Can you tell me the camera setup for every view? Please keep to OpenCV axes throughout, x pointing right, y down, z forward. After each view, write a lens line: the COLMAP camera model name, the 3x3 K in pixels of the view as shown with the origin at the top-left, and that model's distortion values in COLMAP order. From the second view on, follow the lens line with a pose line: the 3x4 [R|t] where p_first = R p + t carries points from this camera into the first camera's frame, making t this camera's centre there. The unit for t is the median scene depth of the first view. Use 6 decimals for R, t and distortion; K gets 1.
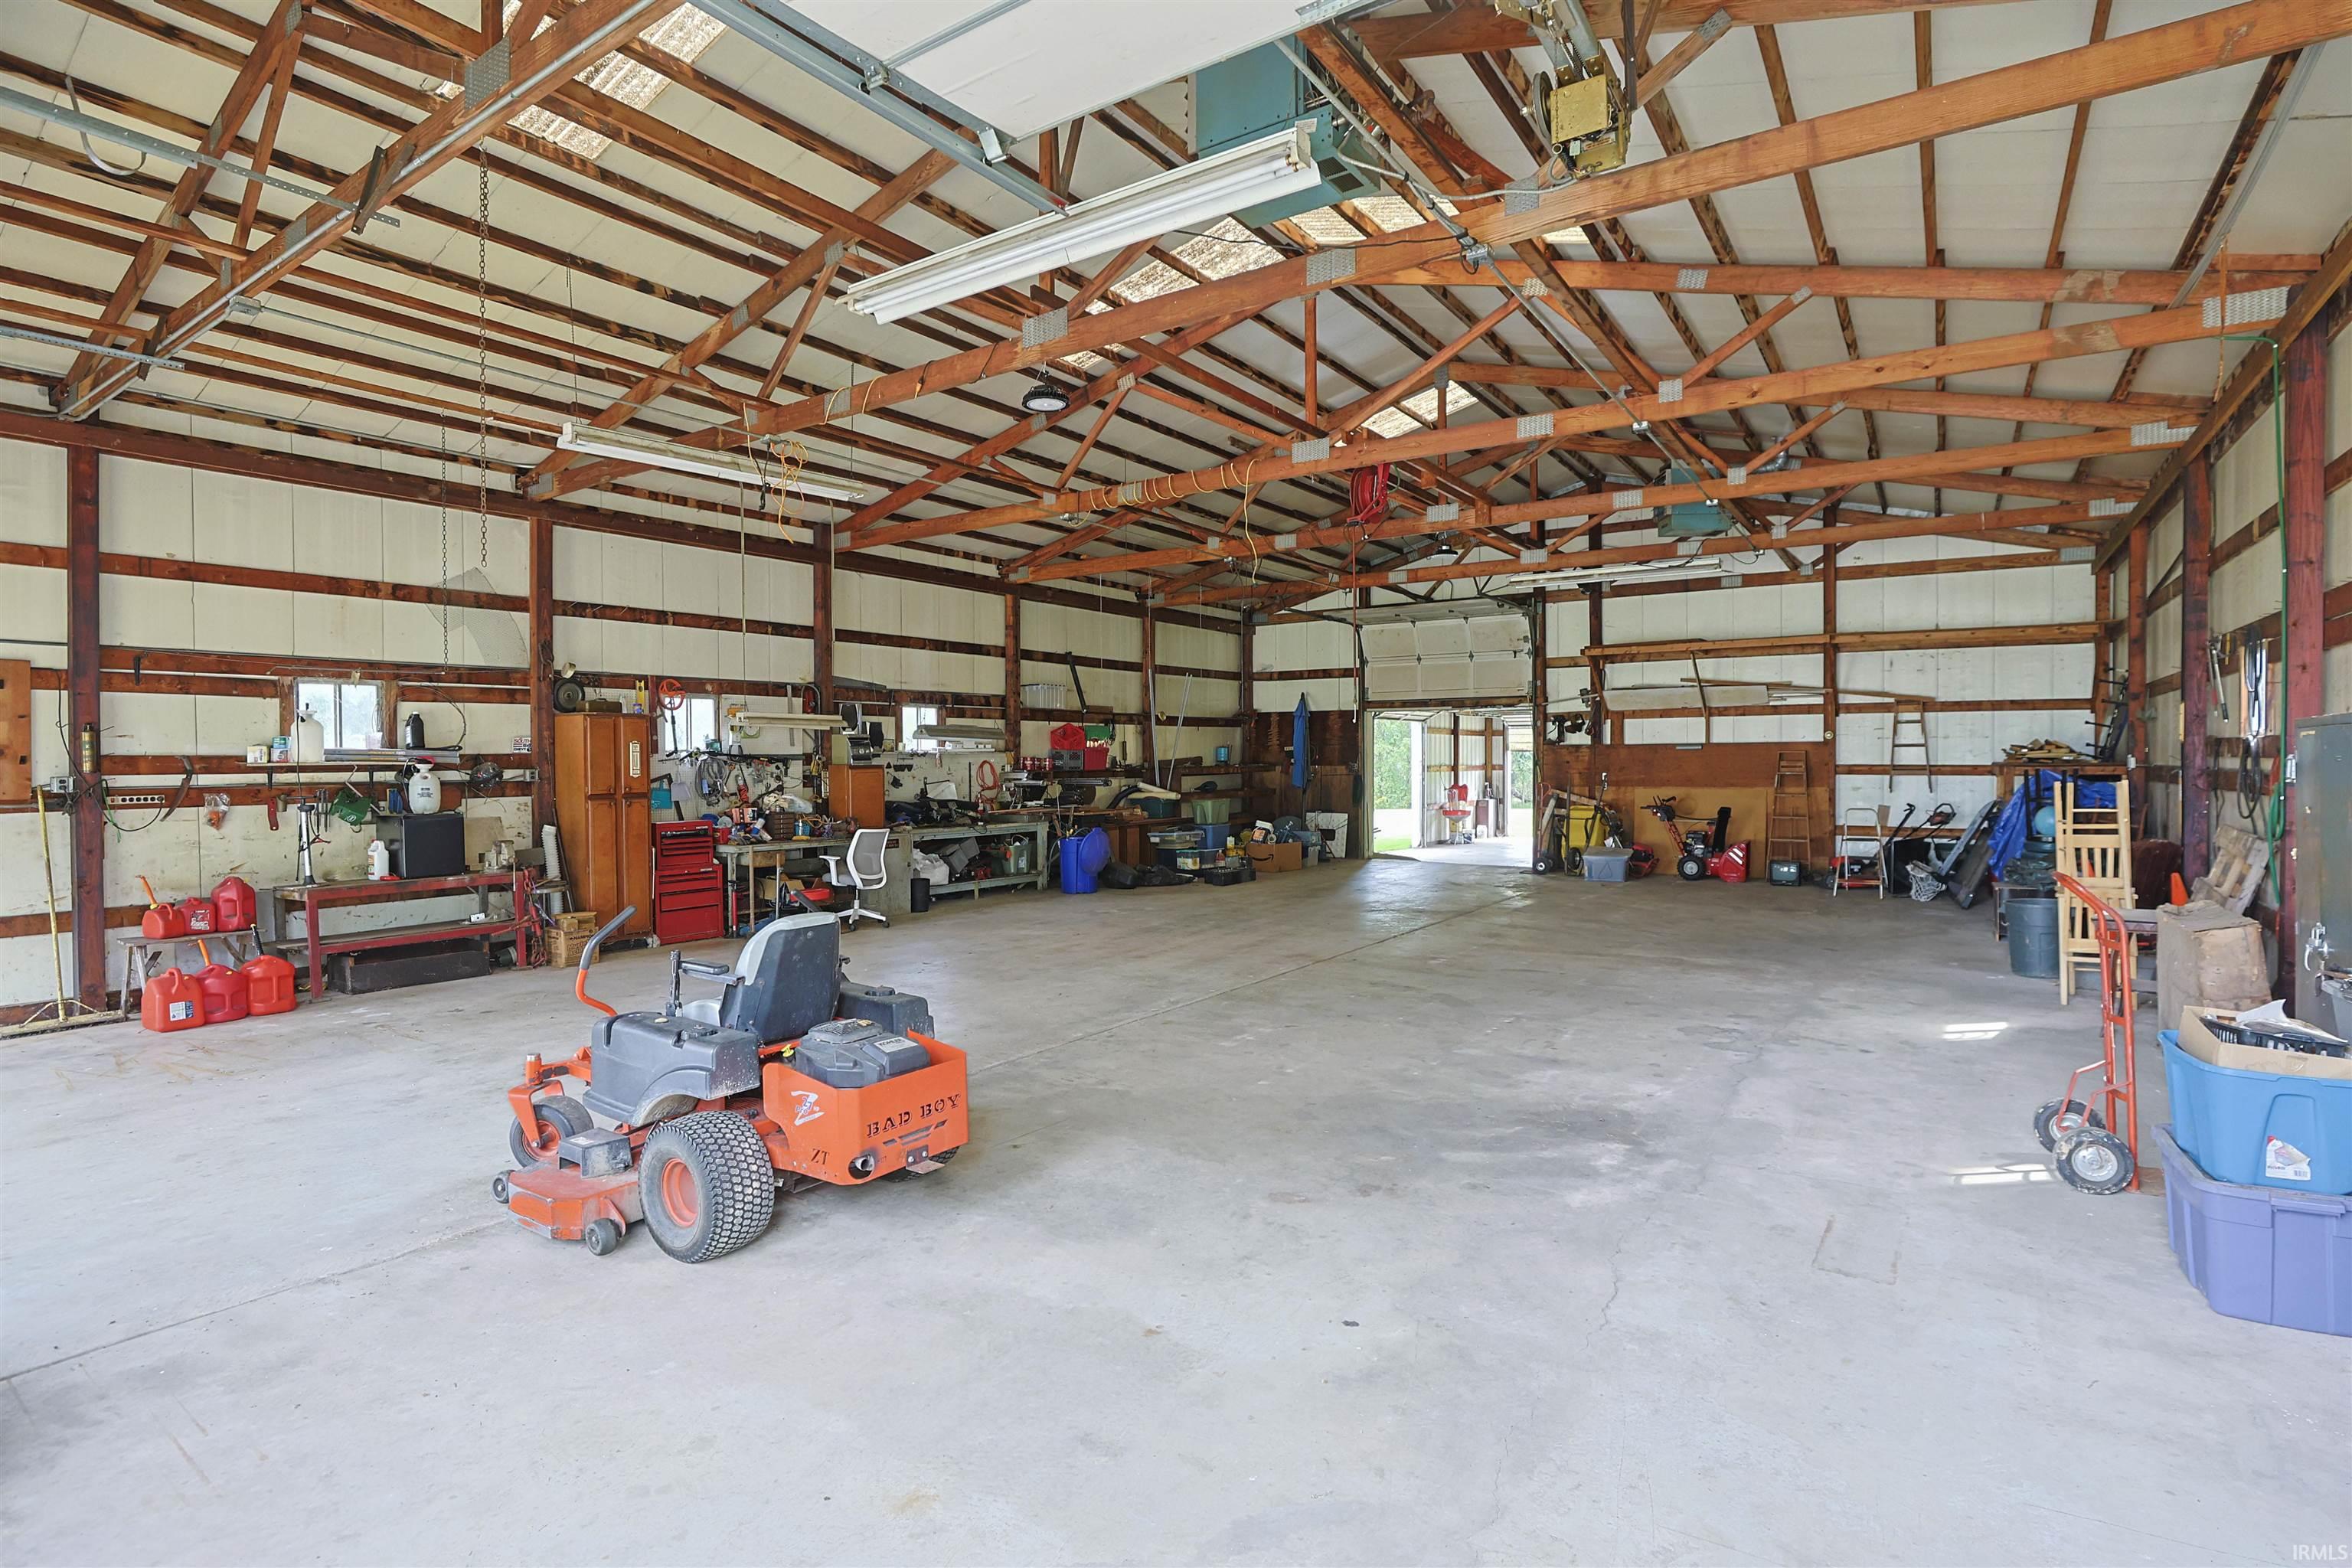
lens RADIAL K [[1143.7, 0, 1185.4], [0, 1143.7, 762.6], [0, 0, 1]] dist [-0.046856, 0.015017]
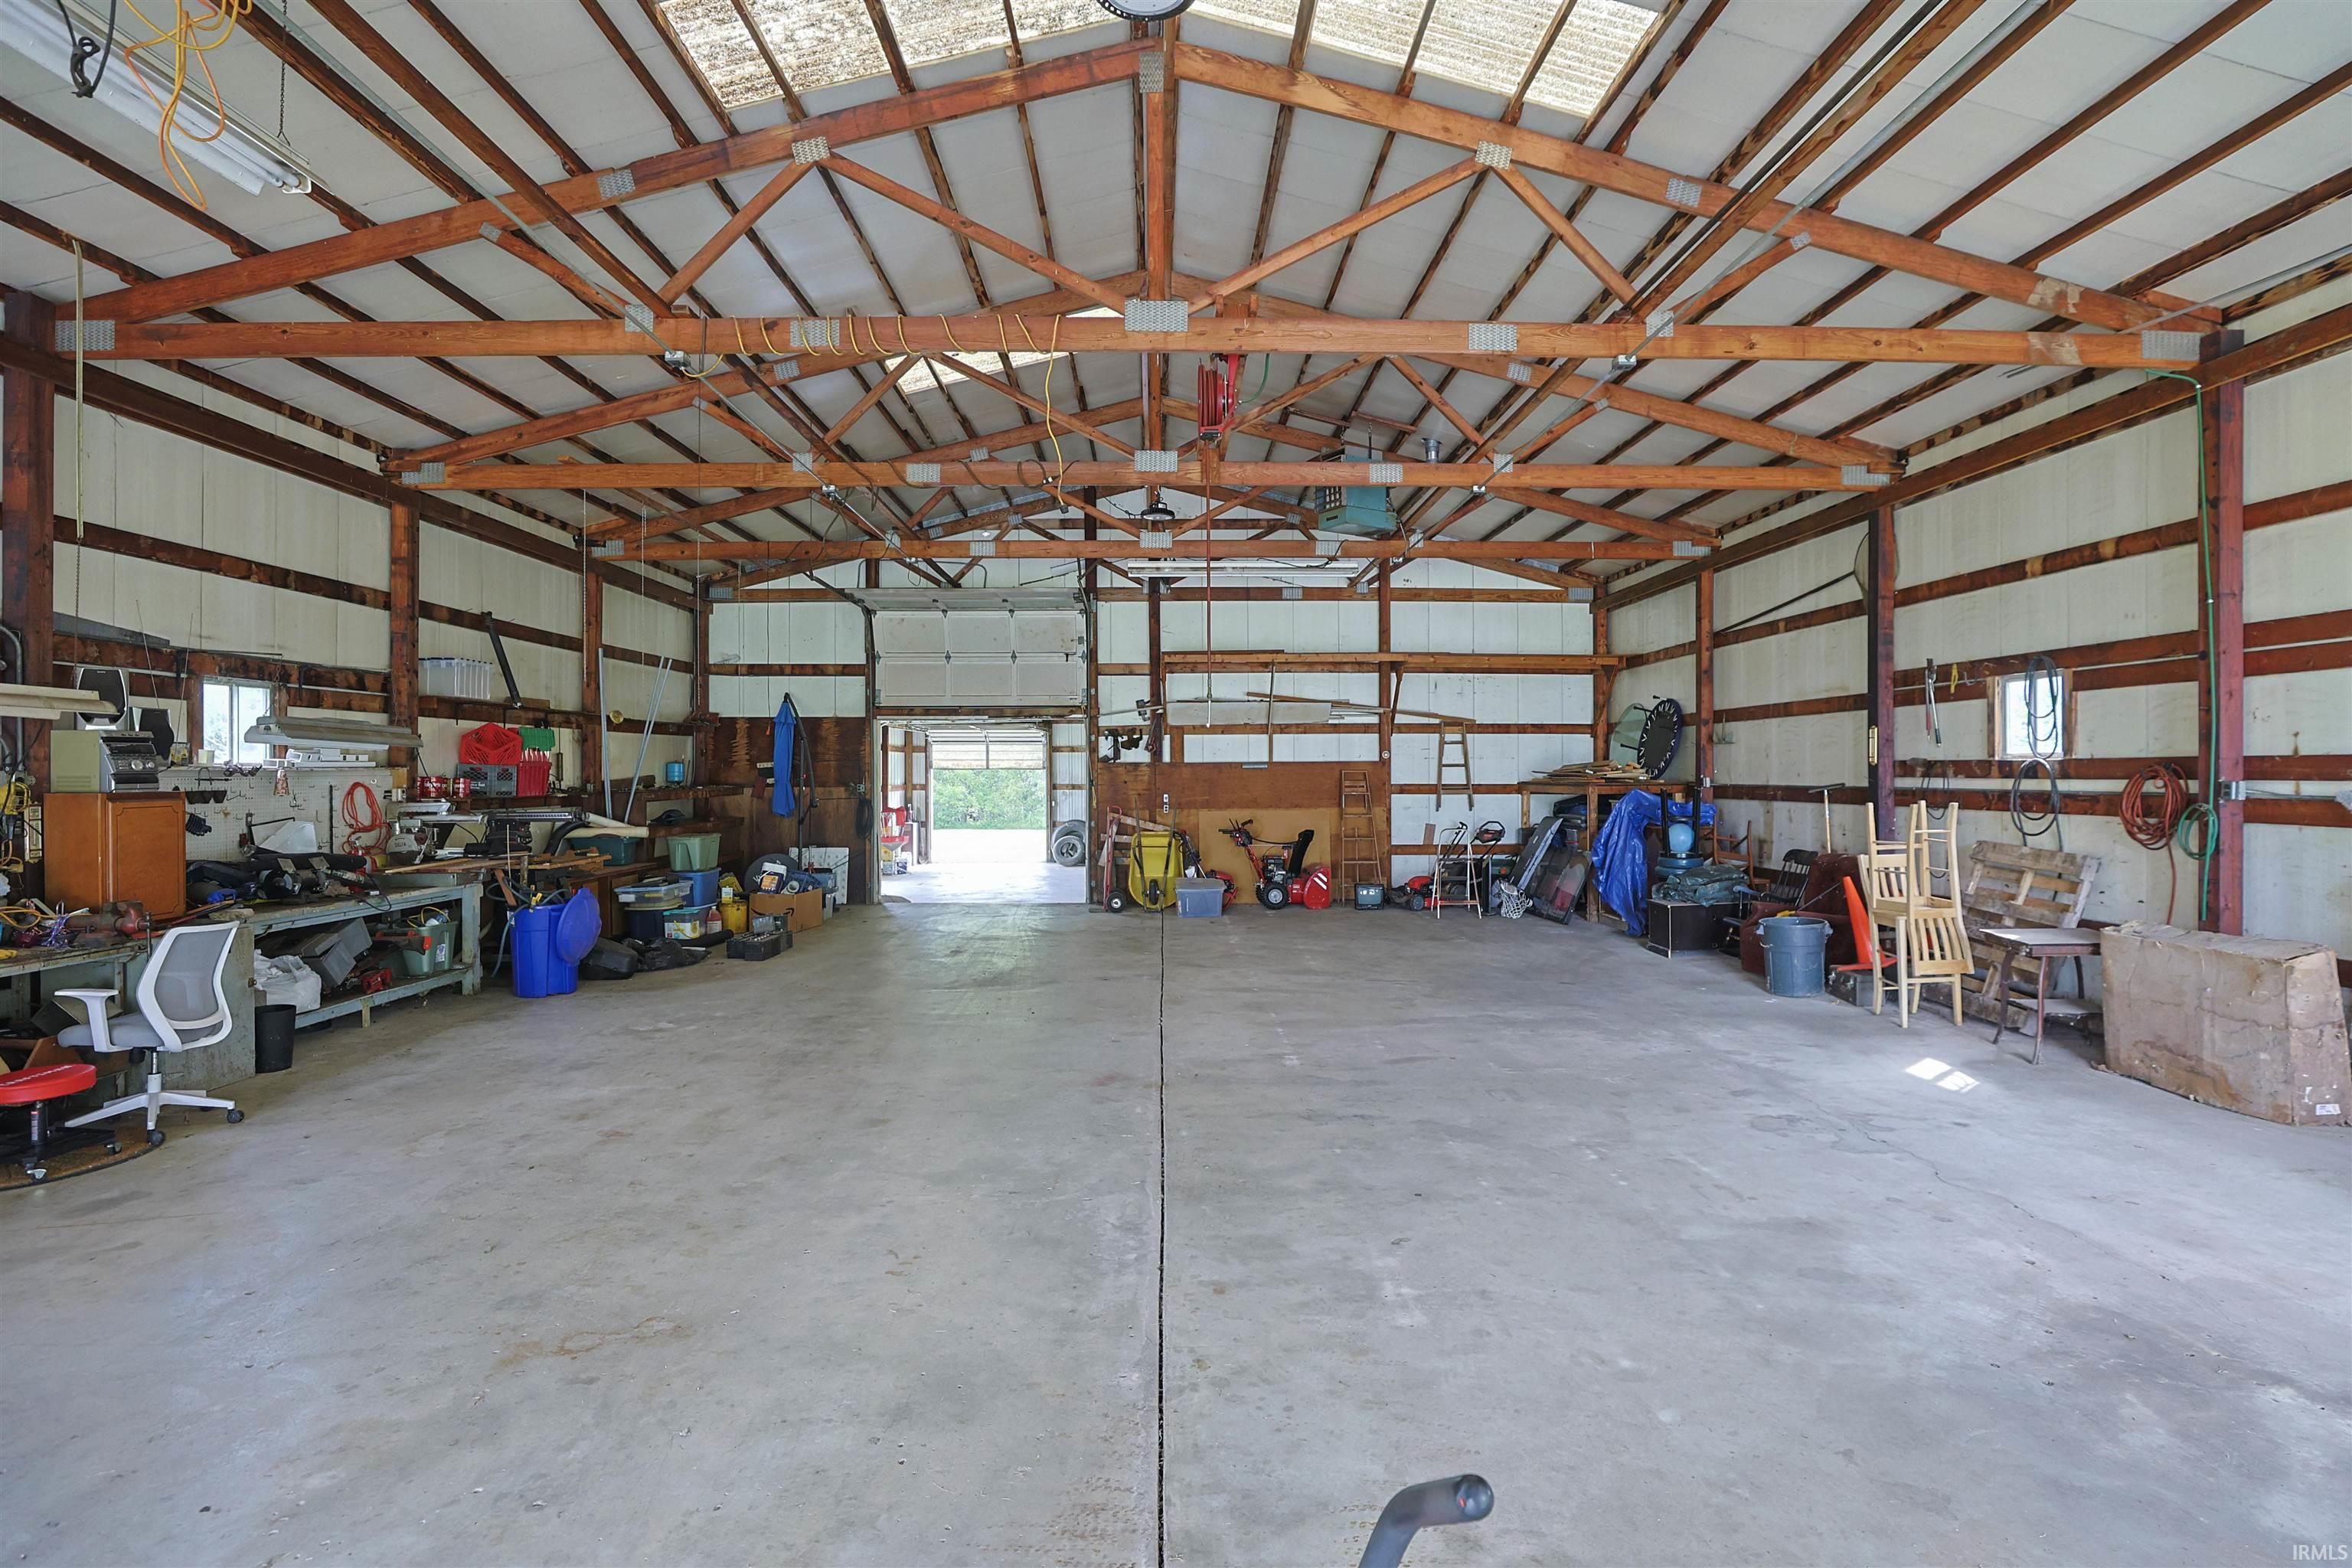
lens RADIAL K [[1143.7, 0, 1185.4], [0, 1143.7, 762.6], [0, 0, 1]] dist [-0.046856, 0.015017]
pose [[0.814422, 0.007447, 0.580225, -0.158240], [0.001616, 0.999885, -0.015102, -0.002439], [-0.580270, 0.013237, 0.814316, 0.278807]]
